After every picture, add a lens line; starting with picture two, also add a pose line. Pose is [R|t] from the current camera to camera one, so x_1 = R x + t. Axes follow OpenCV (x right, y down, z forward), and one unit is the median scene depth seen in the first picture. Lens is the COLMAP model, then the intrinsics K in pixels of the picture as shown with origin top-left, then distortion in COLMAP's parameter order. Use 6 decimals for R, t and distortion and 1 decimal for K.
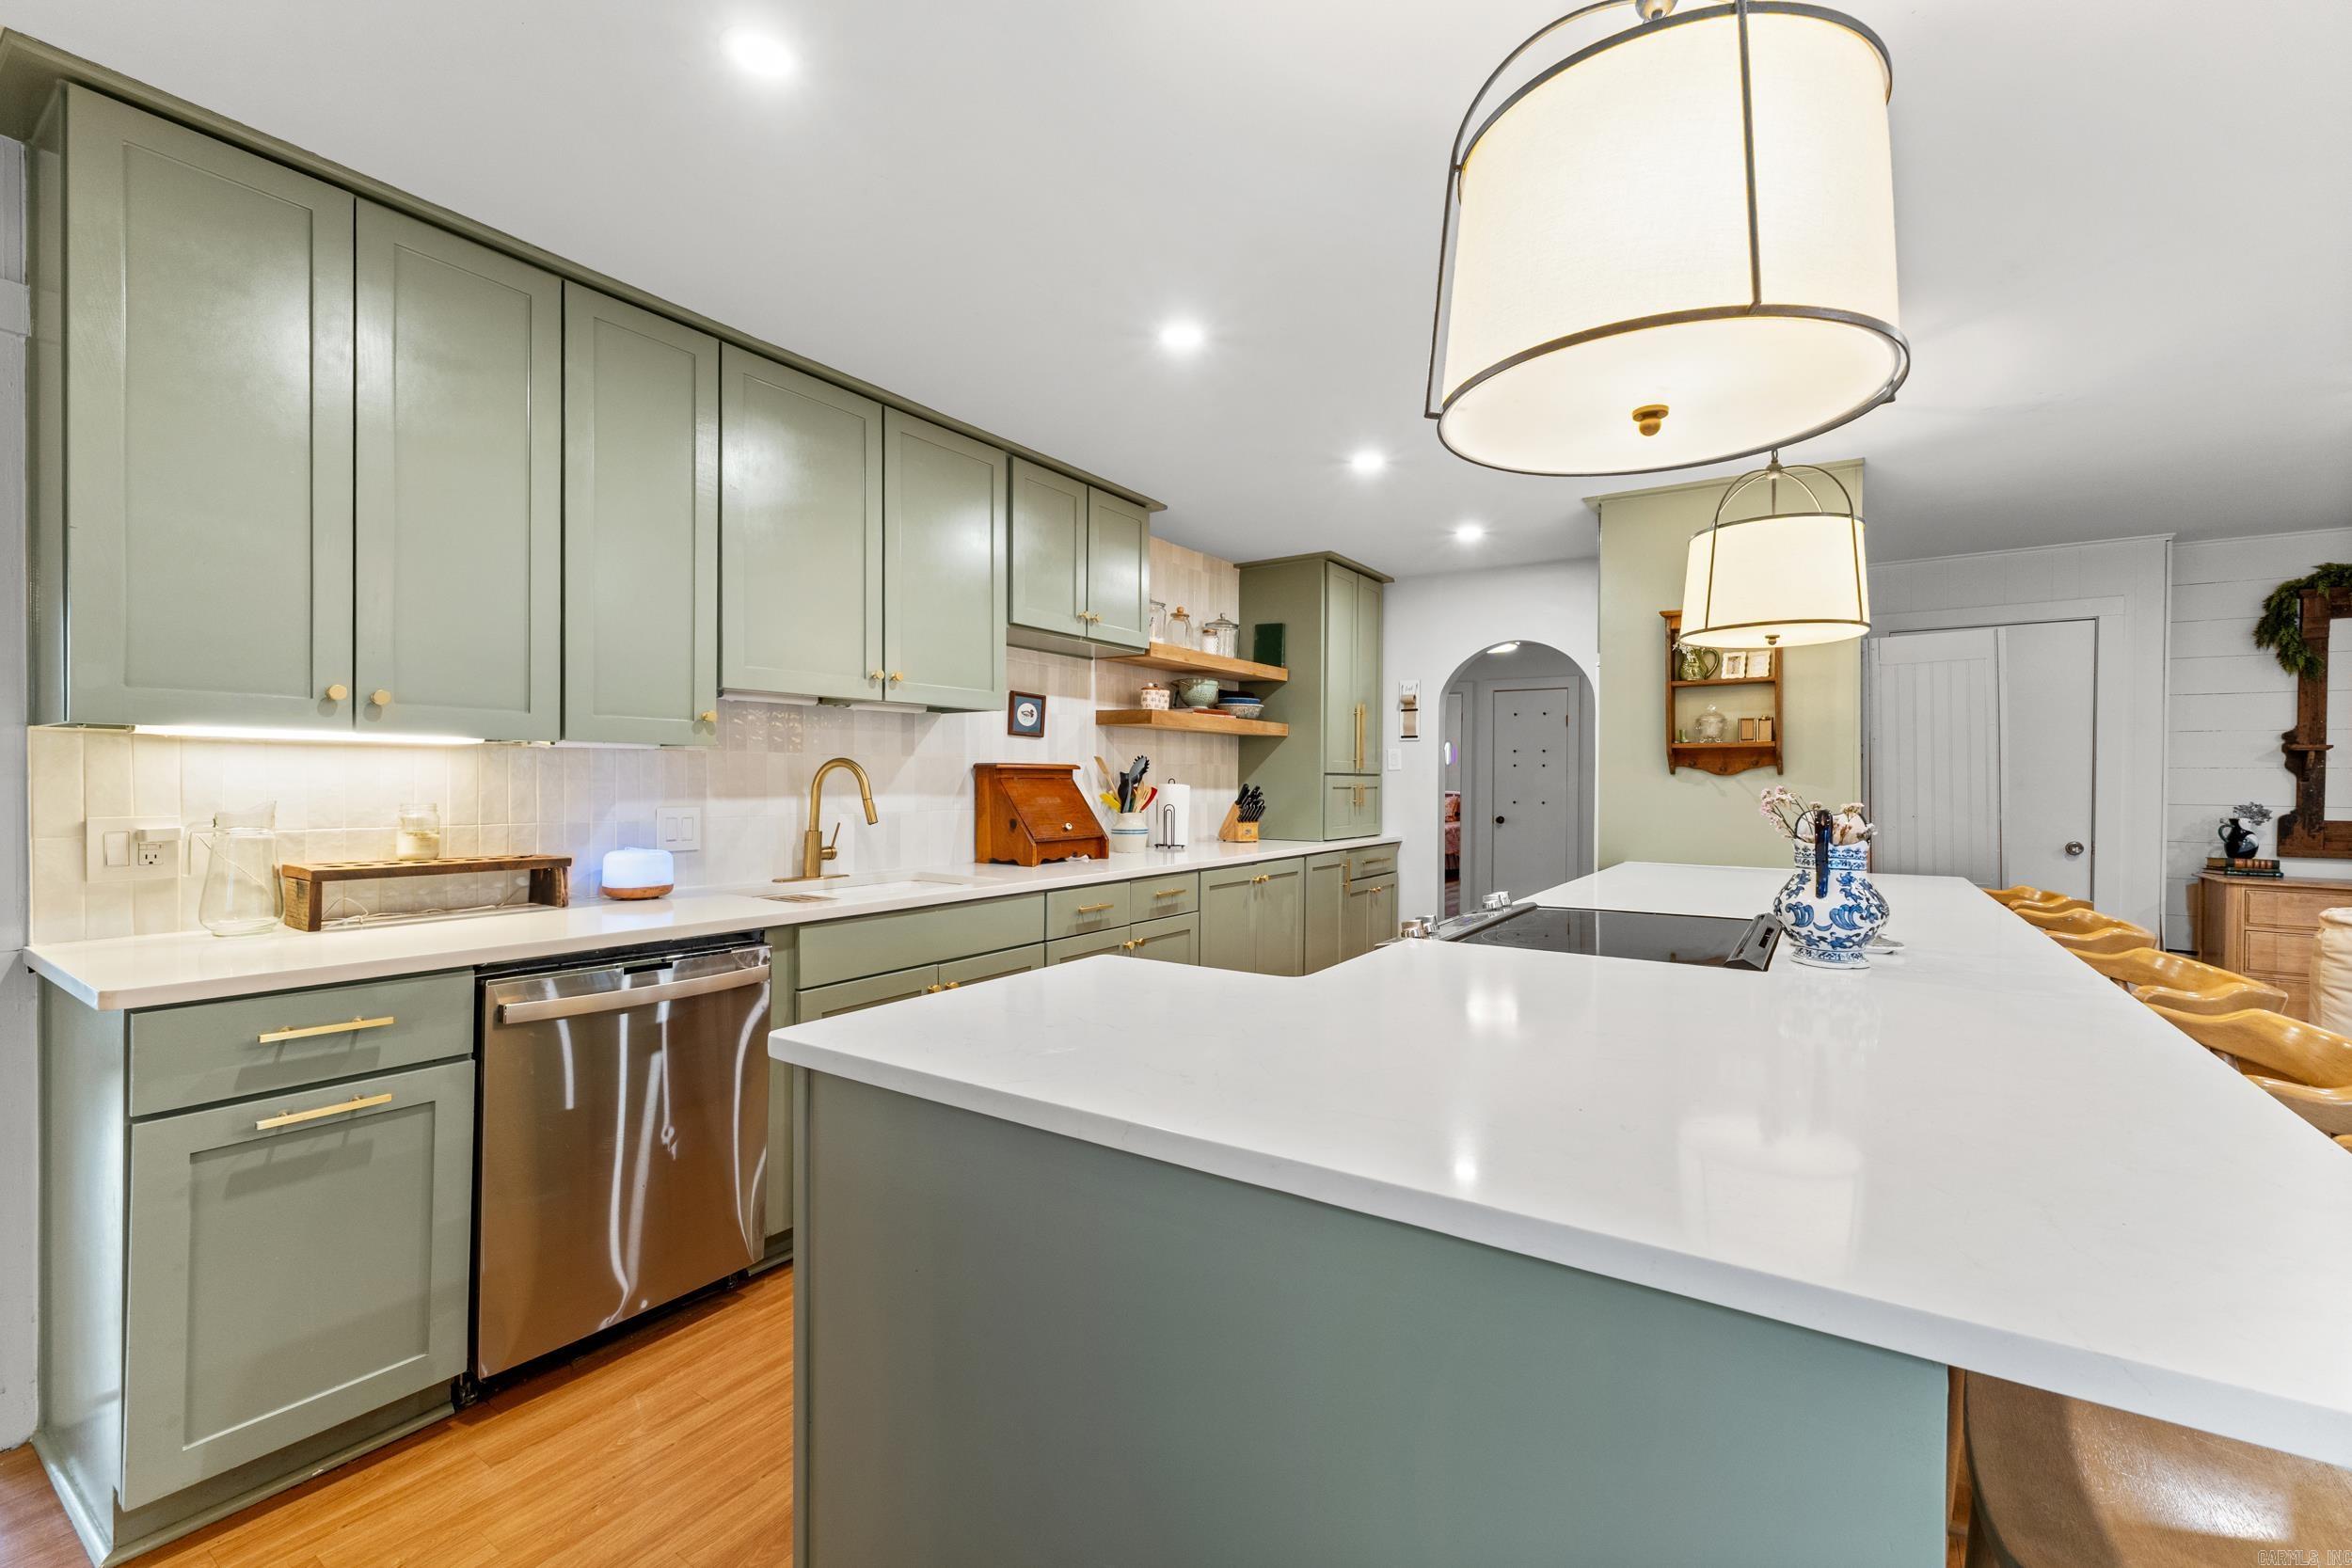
lens RADIAL K [[998.7, 0, 1174.4], [0, 998.7, 791.1], [0, 0, 1]] dist [0.002336, 0.000299]
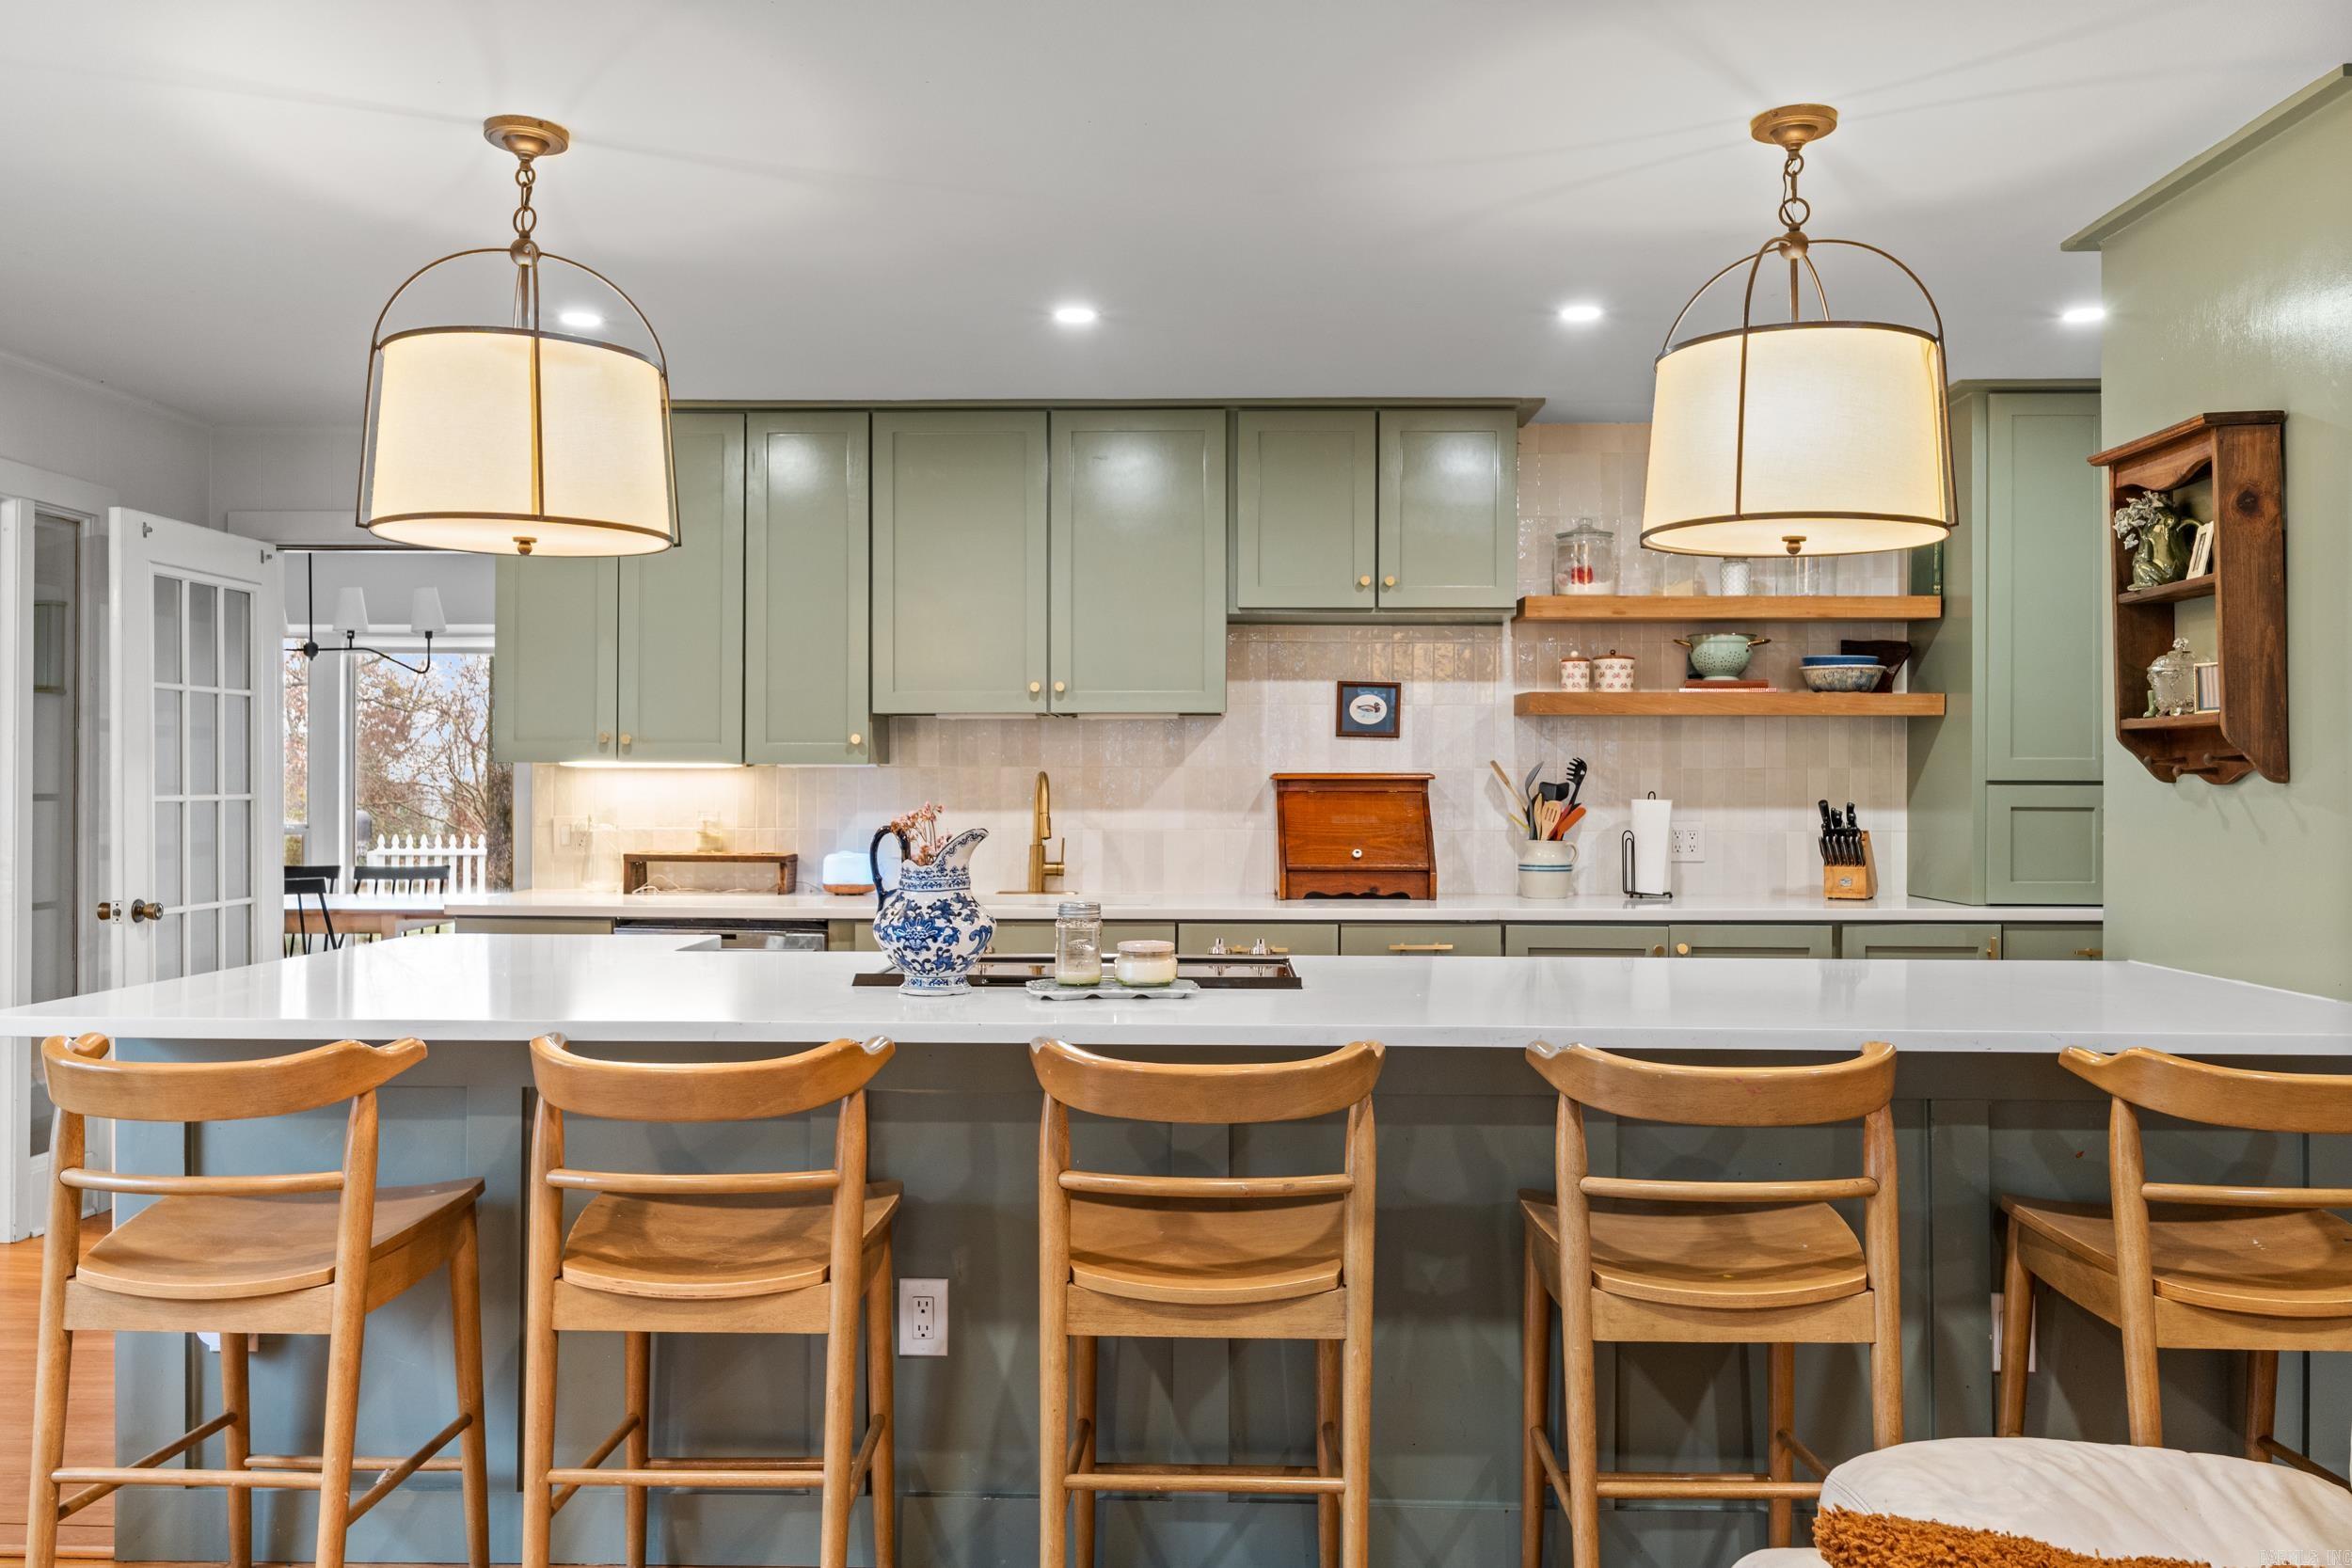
lens RADIAL K [[1769.0, 0, 1176.6], [0, 1769.0, 780.0], [0, 0, 1]] dist [-0.000993, -0.000628]
pose [[0.537871, -0.006411, -0.843003, 0.990865], [-0.008398, 0.999881, -0.012962, -0.002681], [0.842985, 0.014051, 0.537753, 0.140586]]
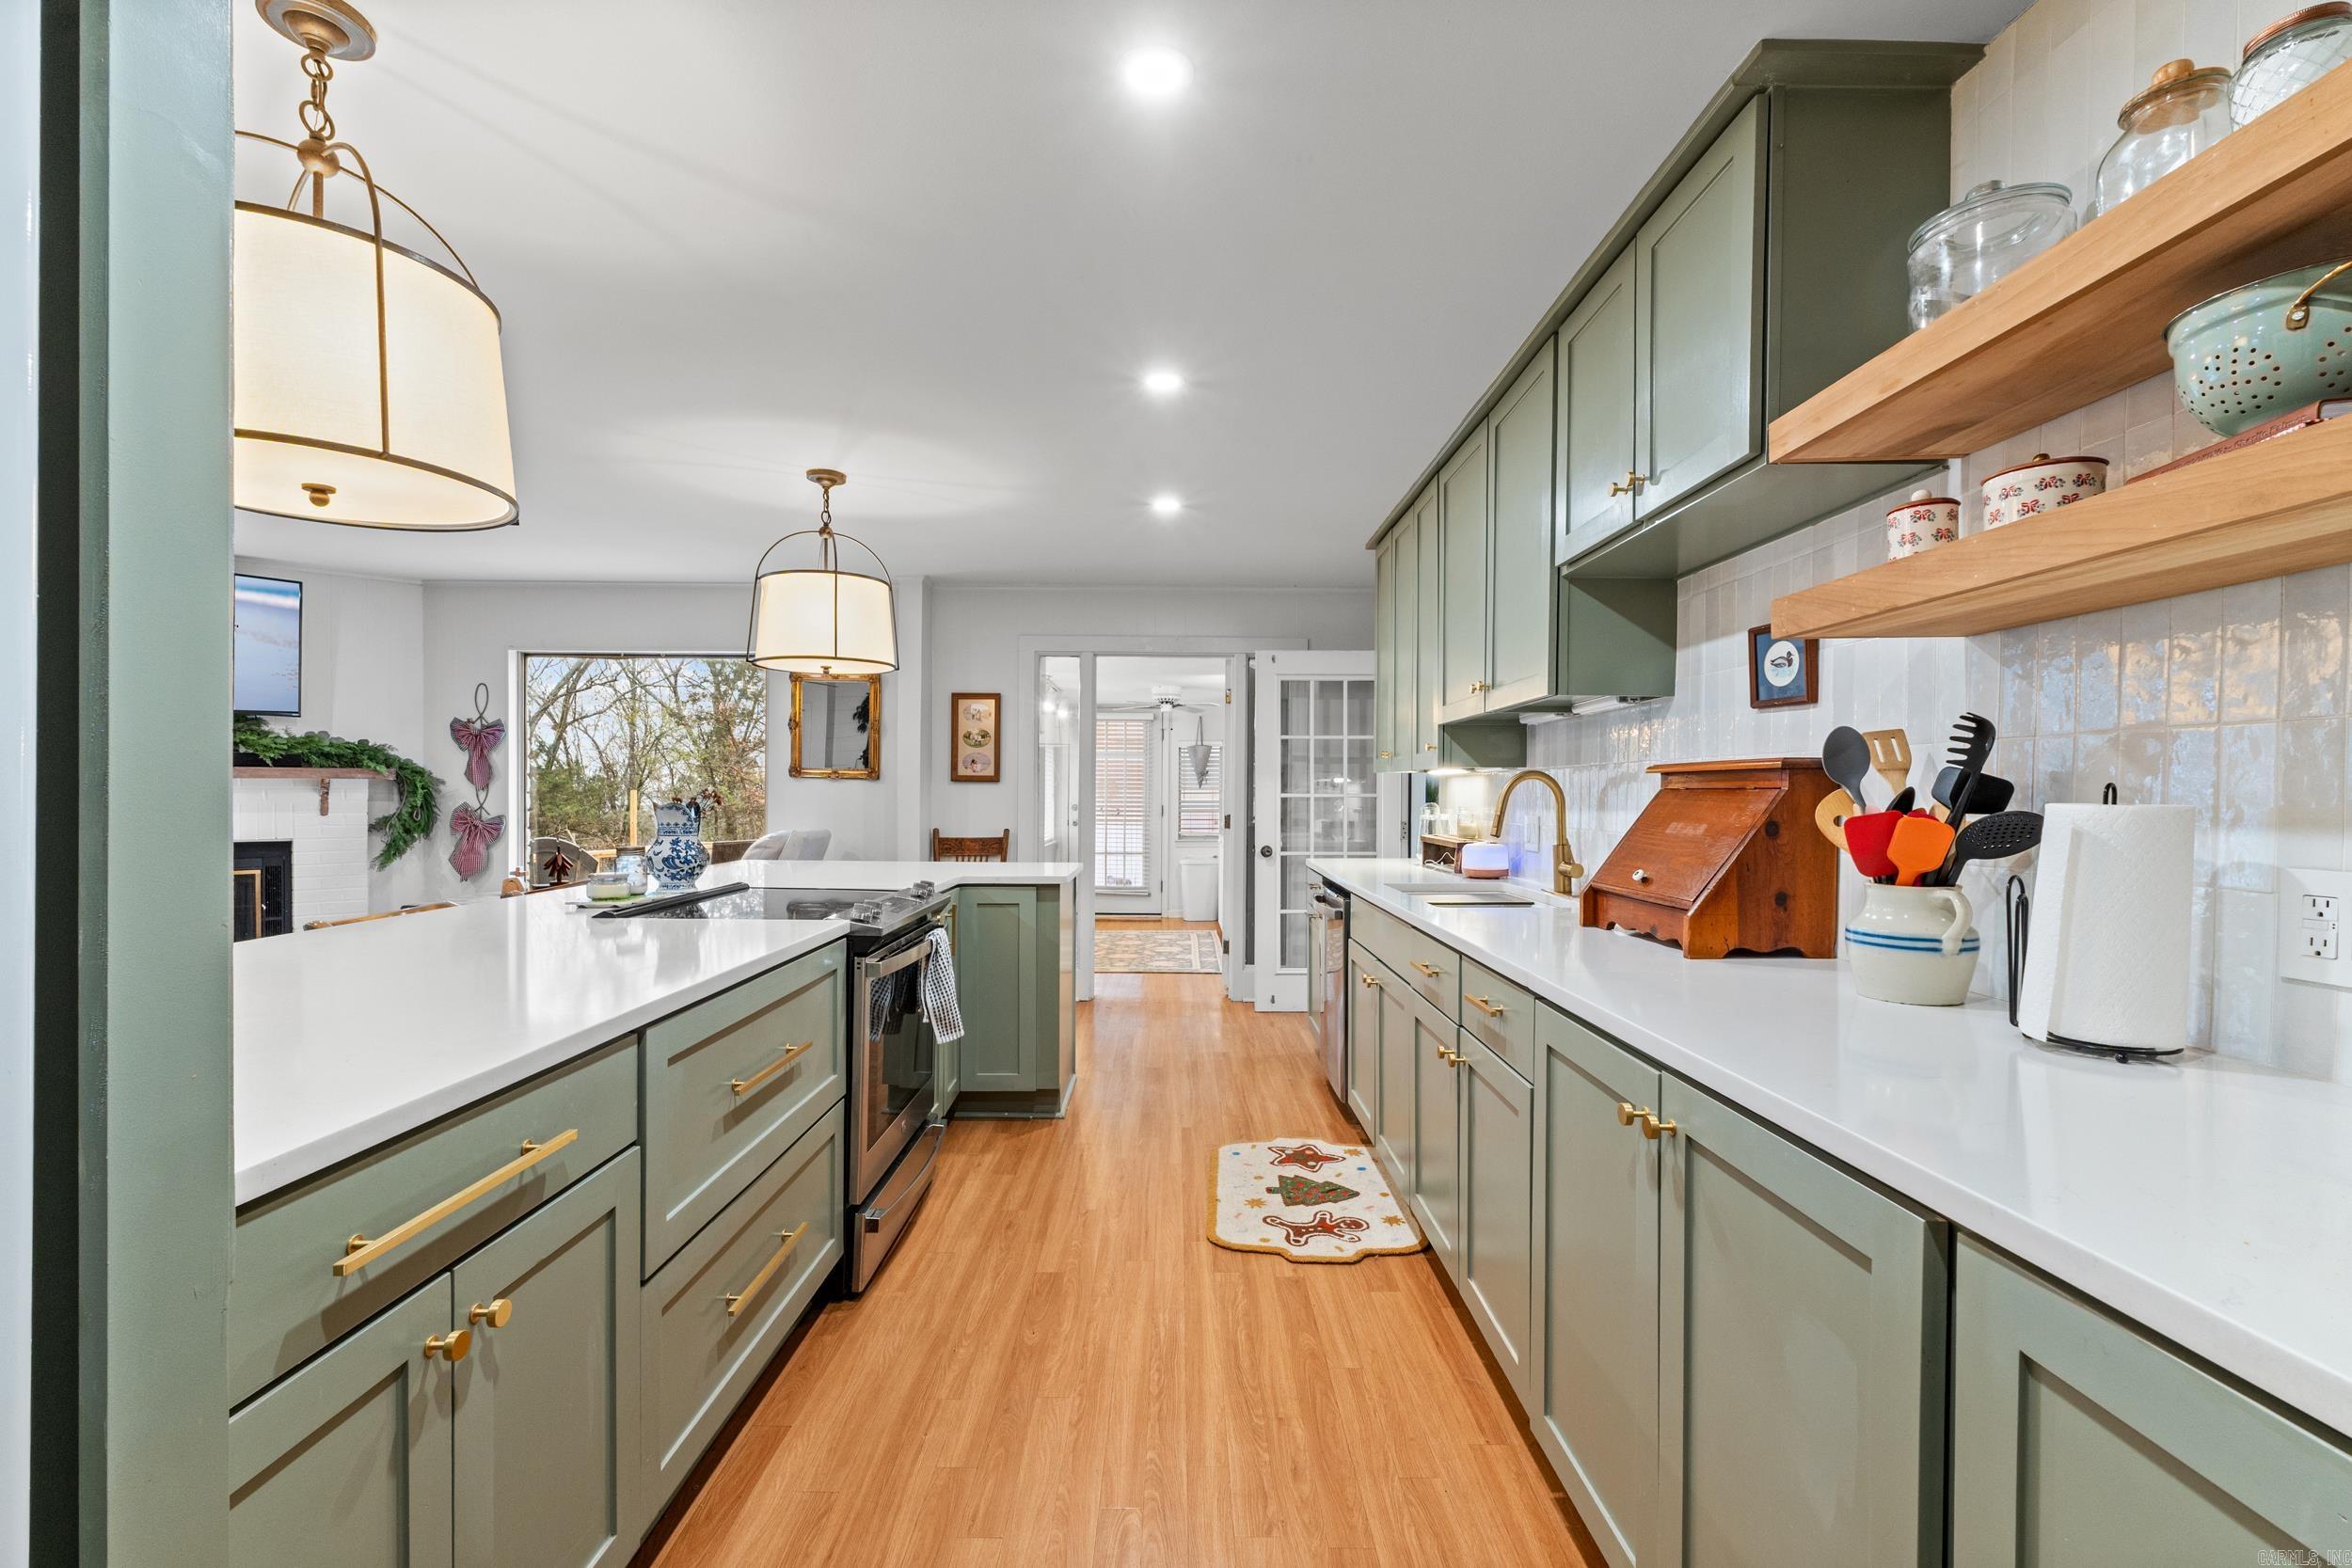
lens RADIAL K [[998.7, 0, 1180.3], [0, 998.7, 802.5], [0, 0, 1]] dist [0.002336, 0.000299]
pose [[-0.825619, -0.004331, -0.564211, 0.418453], [-0.016210, 0.999740, 0.016047, -0.009545], [0.563995, 0.022395, -0.825475, 1.325498]]
